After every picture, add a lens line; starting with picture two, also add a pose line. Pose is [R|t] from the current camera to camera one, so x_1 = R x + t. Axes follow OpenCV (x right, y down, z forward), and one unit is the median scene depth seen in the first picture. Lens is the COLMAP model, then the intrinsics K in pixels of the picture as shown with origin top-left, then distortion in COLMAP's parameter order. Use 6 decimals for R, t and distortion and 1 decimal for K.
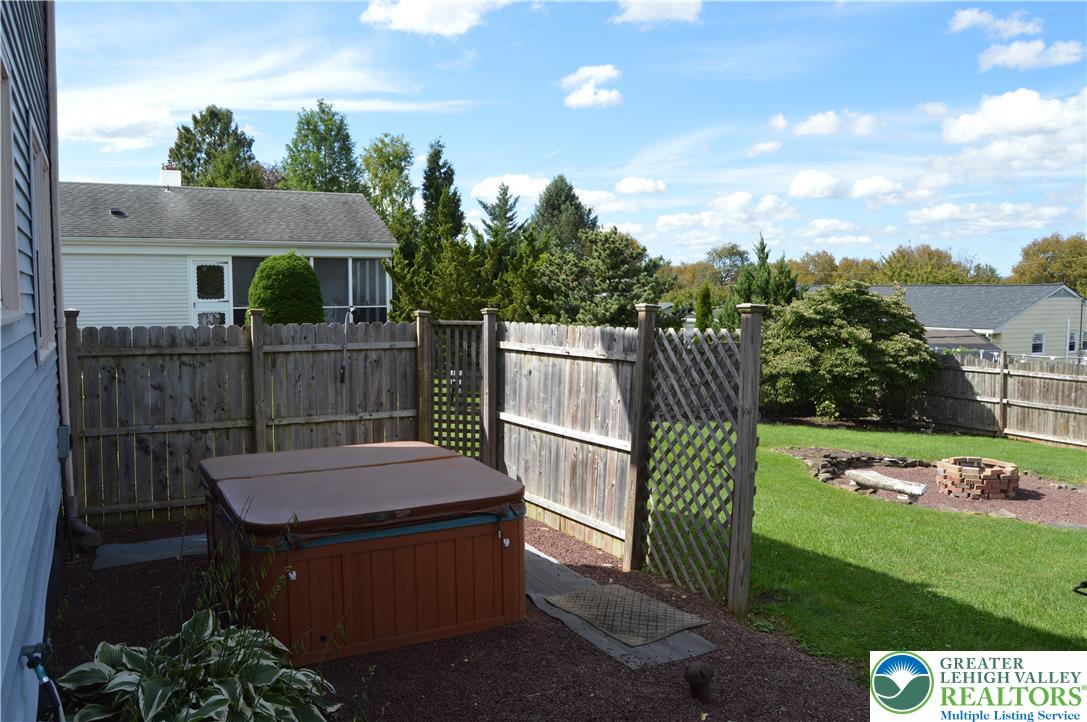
lens RADIAL K [[863.7, 0, 549.5], [0, 863.7, 369.5], [0, 0, 1]] dist [-0.084246, 0.011800]
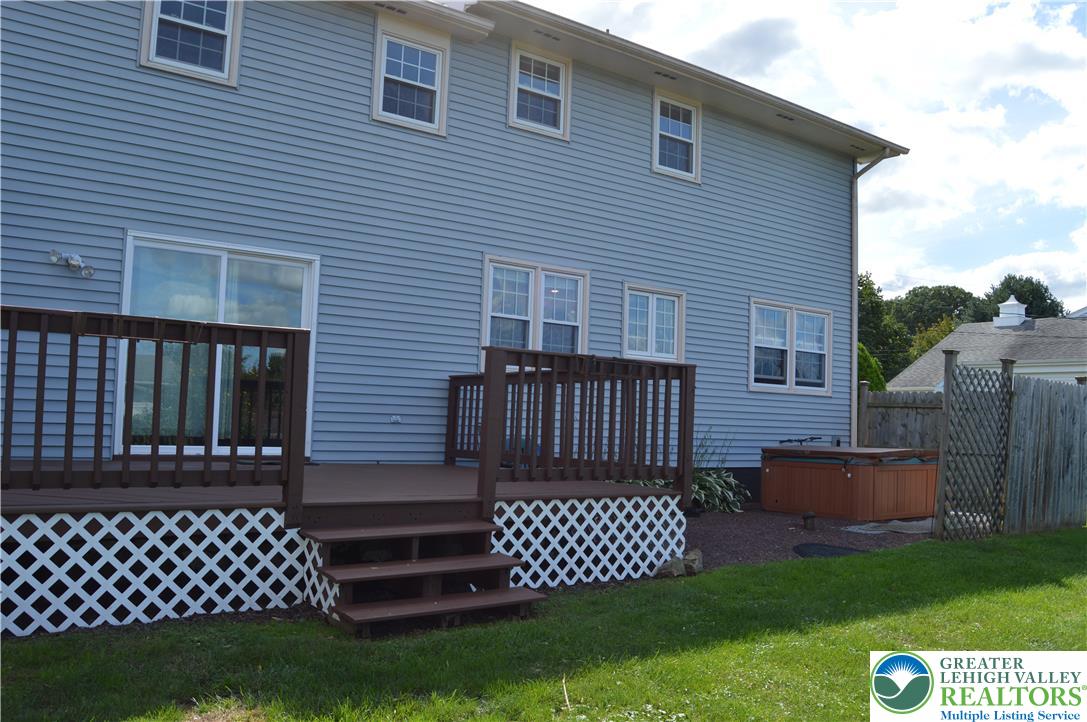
lens RADIAL K [[897.0, 0, 559.8], [0, 897.0, 359.4], [0, 0, 1]] dist [-0.078546, 0.004435]
pose [[0.151327, -0.064458, -0.986380, 0.545292], [-0.117527, 0.989620, -0.082700, 0.052492], [0.981472, 0.128441, 0.142181, 0.002265]]
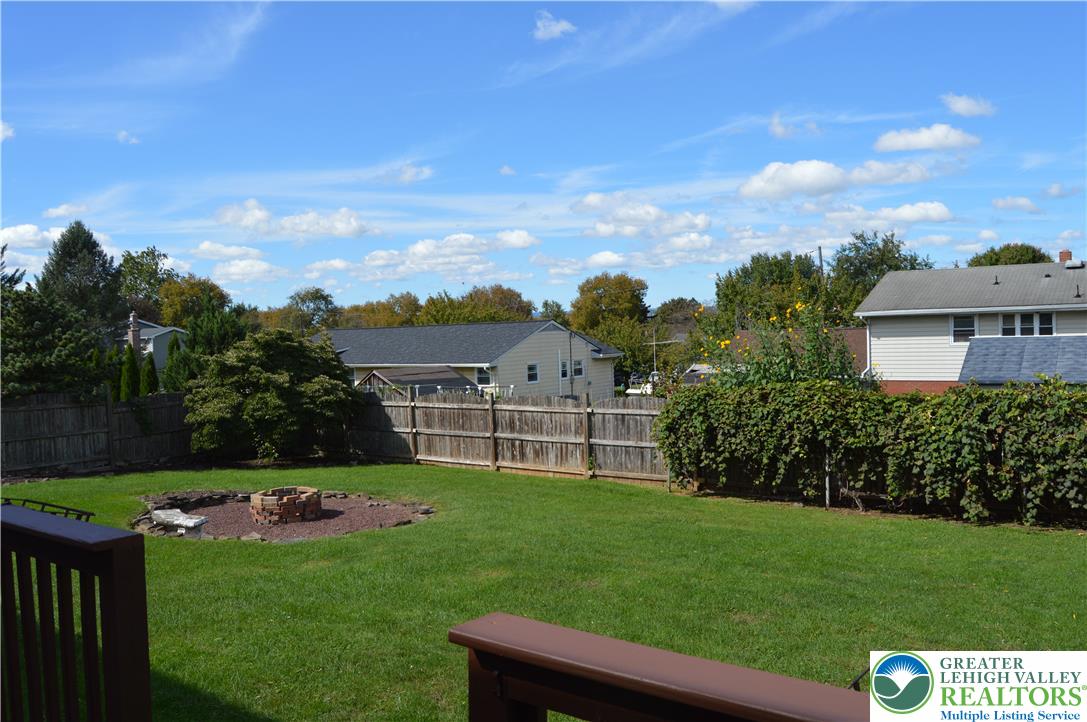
lens RADIAL K [[863.7, 0, 549.5], [0, 863.7, 369.5], [0, 0, 1]] dist [-0.084246, 0.011800]
pose [[0.900921, -0.051122, 0.430962, 0.215265], [0.071797, 0.996911, -0.031834, 0.005876], [-0.428003, 0.059622, 0.901809, -0.120066]]
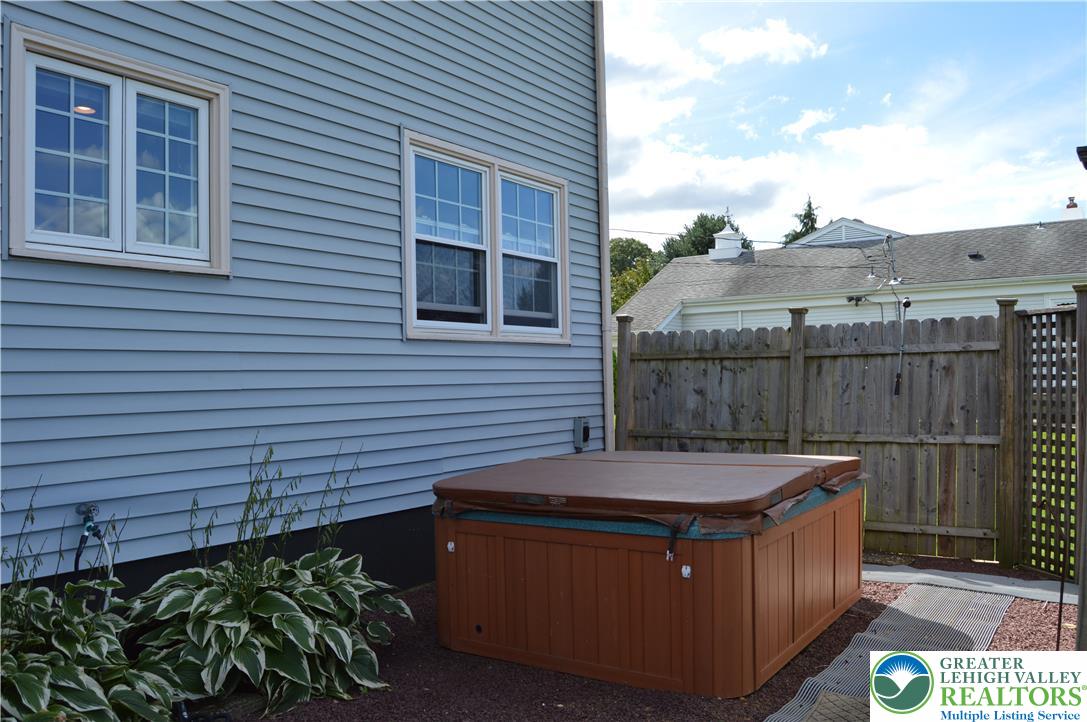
lens RADIAL K [[863.7, 0, 549.5], [0, 863.7, 369.5], [0, 0, 1]] dist [-0.084246, 0.011800]
pose [[0.463570, -0.018814, -0.885861, 0.144441], [-0.054903, 0.997244, -0.049910, 0.023142], [0.884358, 0.071773, 0.461259, 0.165160]]
